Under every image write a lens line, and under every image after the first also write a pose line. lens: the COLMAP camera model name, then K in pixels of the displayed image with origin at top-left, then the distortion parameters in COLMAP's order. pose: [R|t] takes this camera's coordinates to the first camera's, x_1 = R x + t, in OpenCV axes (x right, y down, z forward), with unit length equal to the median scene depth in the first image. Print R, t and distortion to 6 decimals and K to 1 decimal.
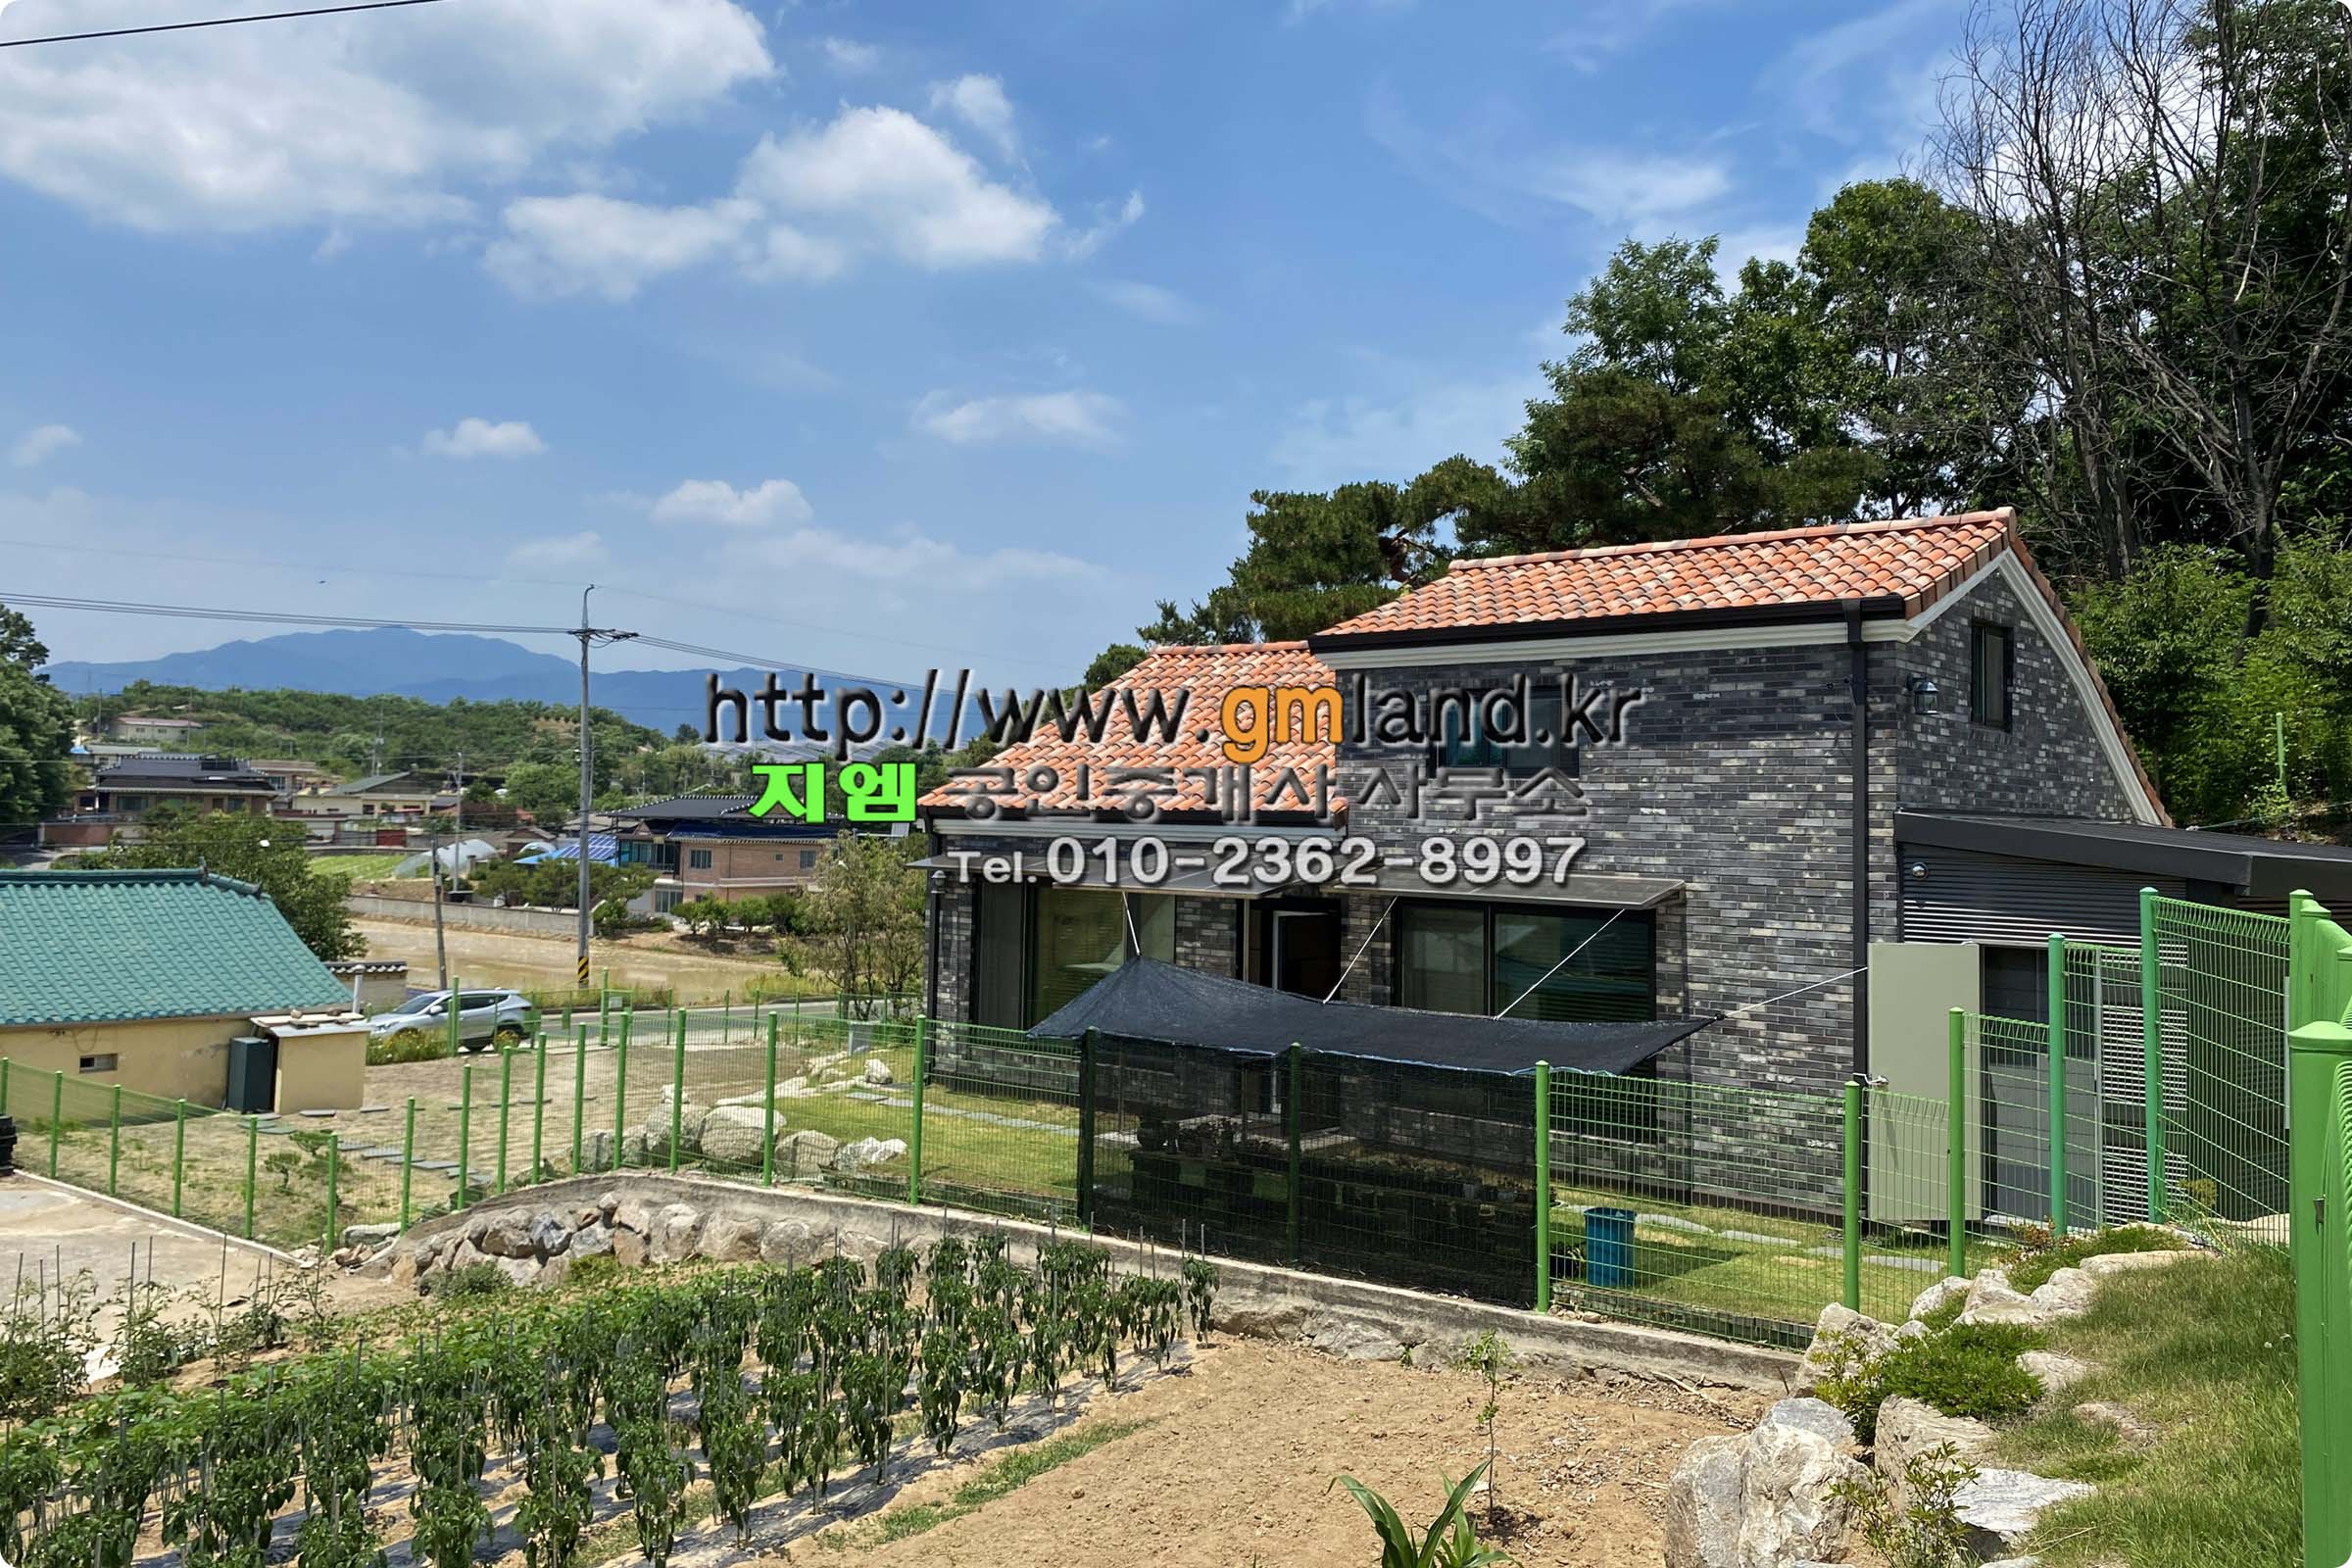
lens RADIAL K [[1851.2, 0, 1174.1], [0, 1851.2, 748.5], [0, 0, 1]] dist [-0.000490, 0.003926]
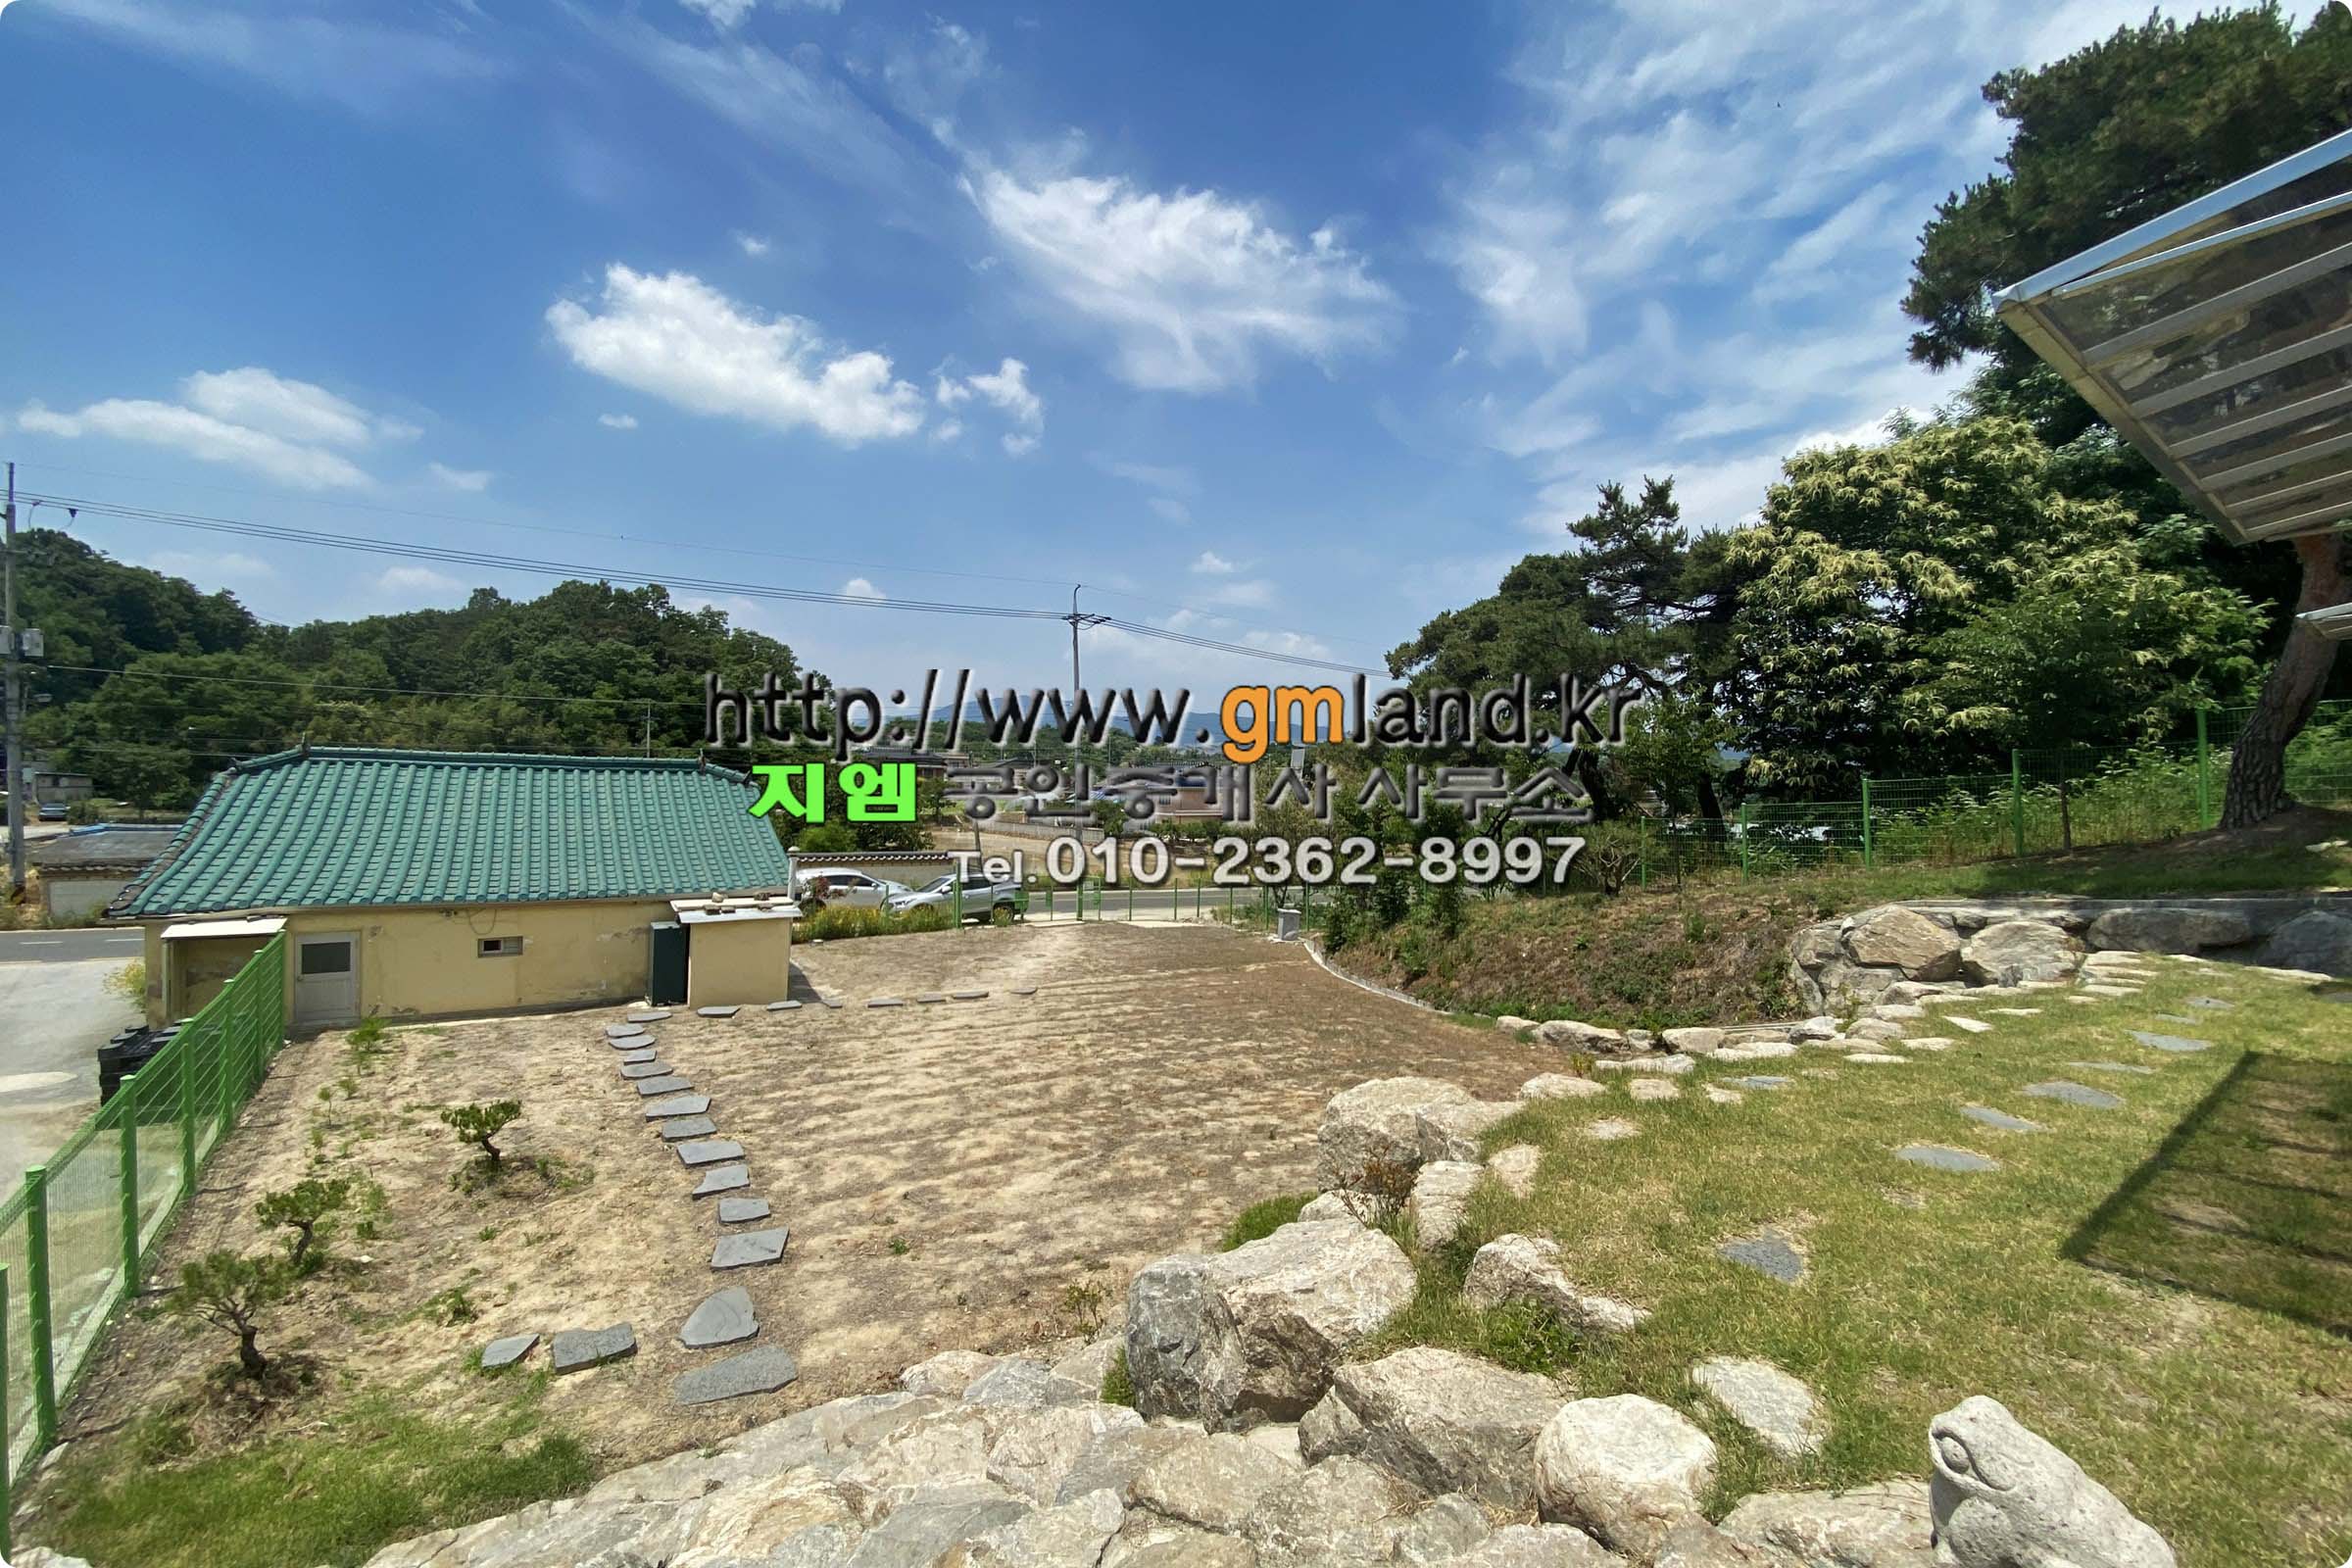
lens RADIAL K [[994.0, 0, 1176.0], [0, 994.0, 784.0], [0, 0, 1]] dist [-0.001156, -0.000099]
pose [[0.970851, -0.003471, -0.239657, -0.098646], [0.012066, 0.999335, 0.034409, 0.054580], [0.239379, -0.036298, 0.970248, 0.432954]]
